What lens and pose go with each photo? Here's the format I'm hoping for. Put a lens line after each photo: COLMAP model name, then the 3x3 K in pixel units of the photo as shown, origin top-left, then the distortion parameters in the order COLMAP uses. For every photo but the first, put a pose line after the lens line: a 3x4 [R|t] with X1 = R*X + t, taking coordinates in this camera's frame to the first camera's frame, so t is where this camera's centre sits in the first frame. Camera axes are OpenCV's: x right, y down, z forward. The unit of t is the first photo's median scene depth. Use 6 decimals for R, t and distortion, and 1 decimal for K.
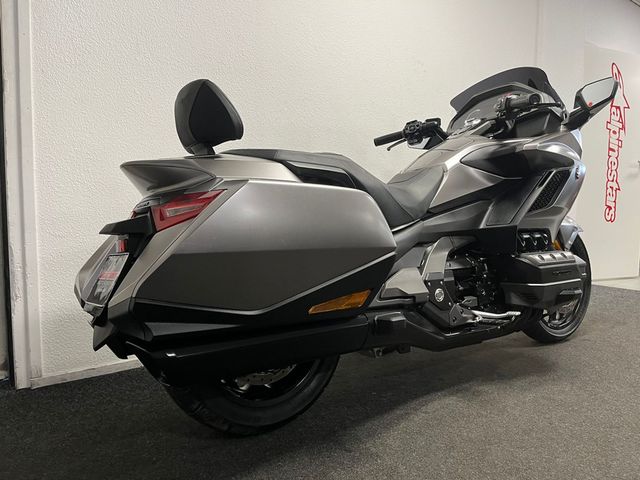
lens RADIAL K [[486.0, 0, 320.0], [0, 486.0, 240.0], [0, 0, 1]] dist [0.105453, -0.141466]
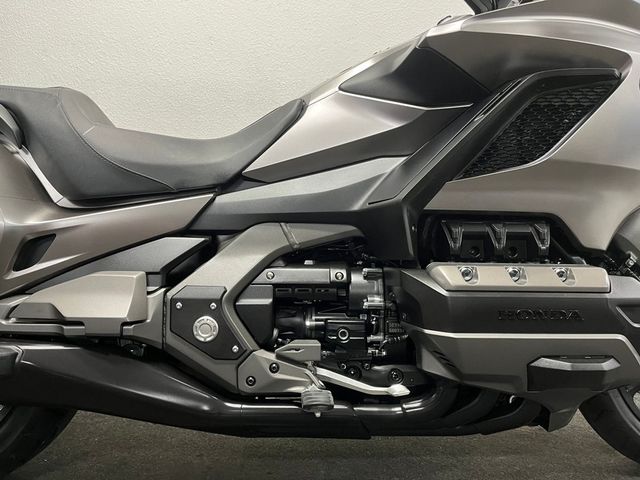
lens RADIAL K [[486.0, 0, 320.0], [0, 486.0, 240.0], [0, 0, 1]] dist [0.105453, -0.141466]
pose [[0.844643, 0.015872, -0.535095, 0.703294], [-0.044027, 0.998234, -0.039887, 0.037074], [0.533516, 0.057249, 0.843850, 0.689639]]
